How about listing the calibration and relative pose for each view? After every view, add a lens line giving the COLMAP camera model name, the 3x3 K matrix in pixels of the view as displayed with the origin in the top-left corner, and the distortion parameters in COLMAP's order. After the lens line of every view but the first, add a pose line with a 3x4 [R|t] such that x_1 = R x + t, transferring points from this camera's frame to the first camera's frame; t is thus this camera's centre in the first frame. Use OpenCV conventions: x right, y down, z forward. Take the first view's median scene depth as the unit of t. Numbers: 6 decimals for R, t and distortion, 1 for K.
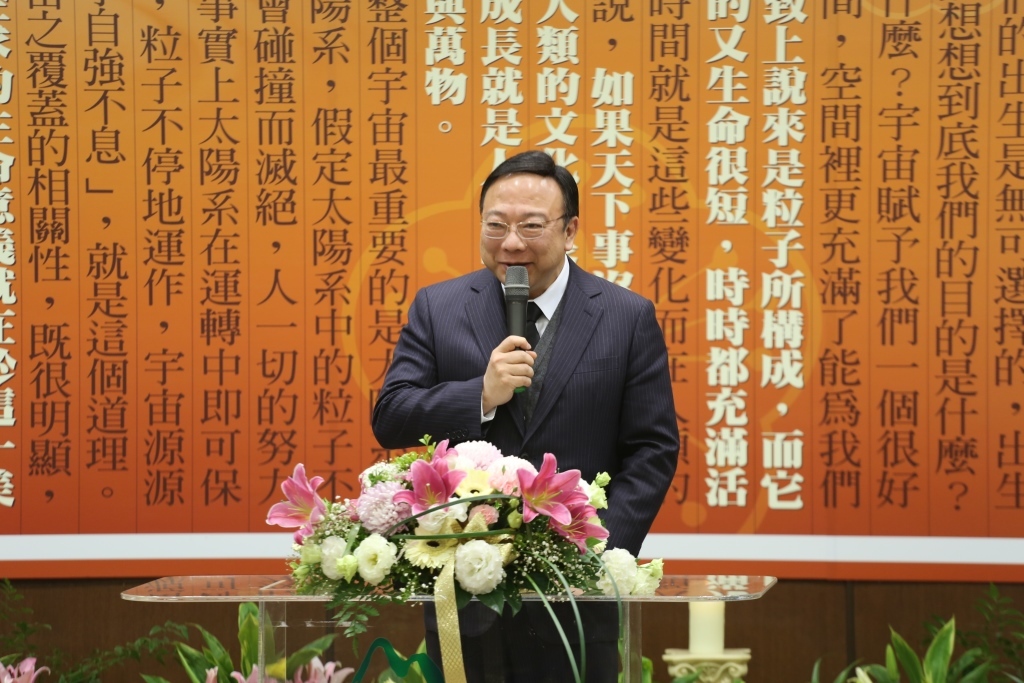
lens RADIAL K [[5514.1, 0, 517.6], [0, 5514.1, 347.9], [0, 0, 1]] dist [2.384105, 0.000000]
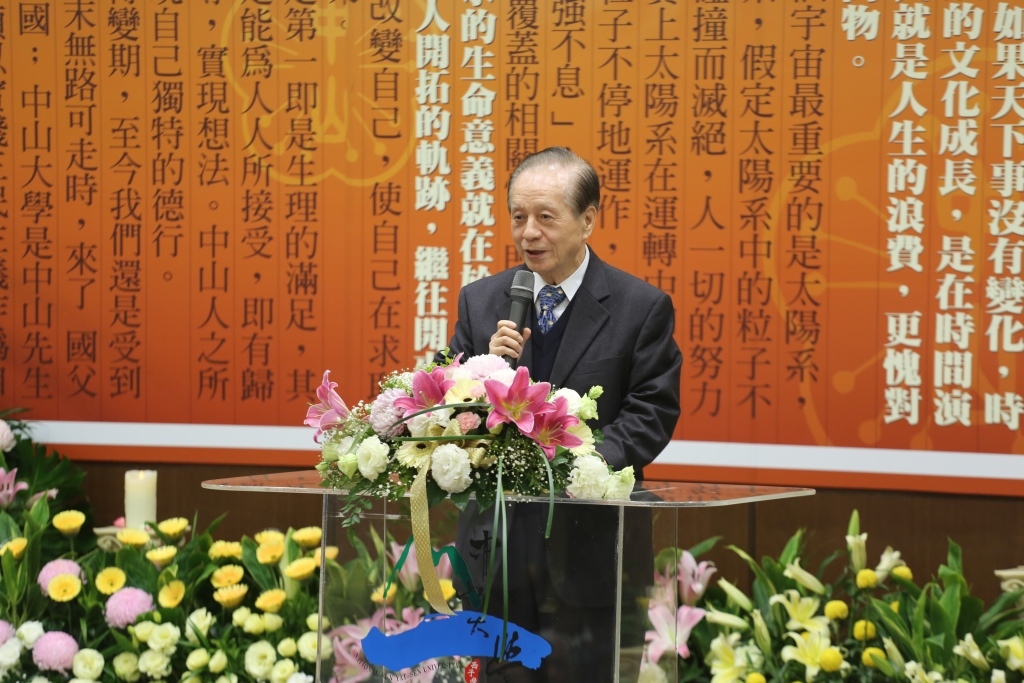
lens RADIAL K [[5514.1, 0, 523.7], [0, 5514.1, 346.8], [0, 0, 1]] dist [2.384105, 0.000000]
pose [[0.933480, 0.024718, -0.357775, 0.307818], [-0.019960, 0.999656, 0.016987, -0.002578], [0.358072, -0.008716, 0.933653, -0.013910]]
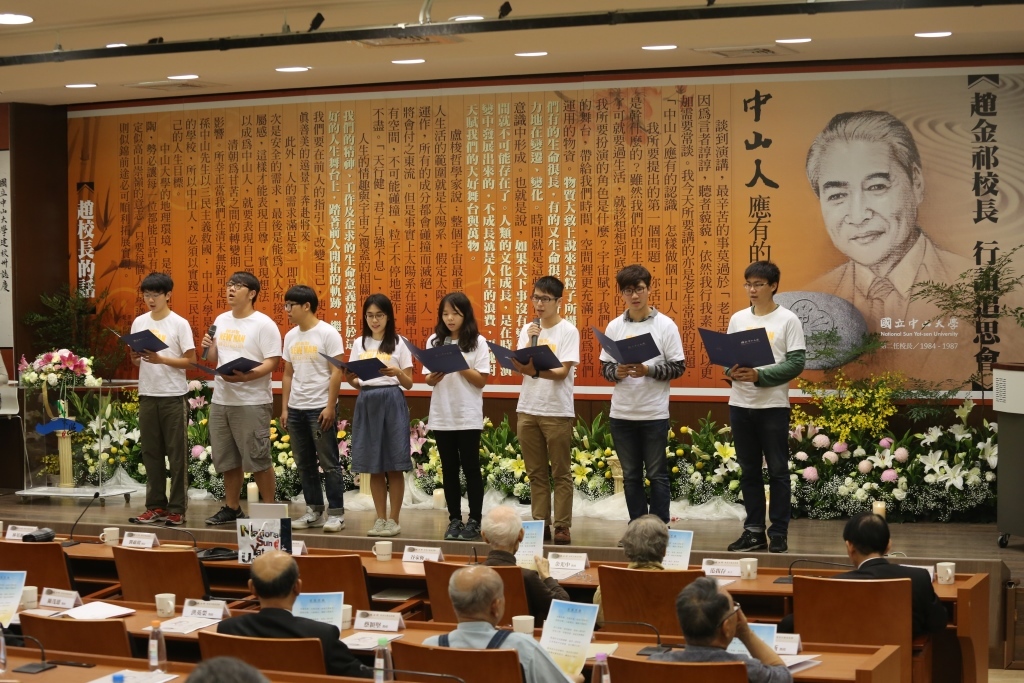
lens RADIAL K [[2058.4, 0, 529.5], [0, 2058.4, 366.2], [0, 0, 1]] dist [-0.241437, 0.000000]
pose [[0.955708, 0.008477, -0.294194, 0.370649], [0.000654, 0.999521, 0.030926, -0.014141], [0.294315, -0.029749, 0.955245, -0.137412]]
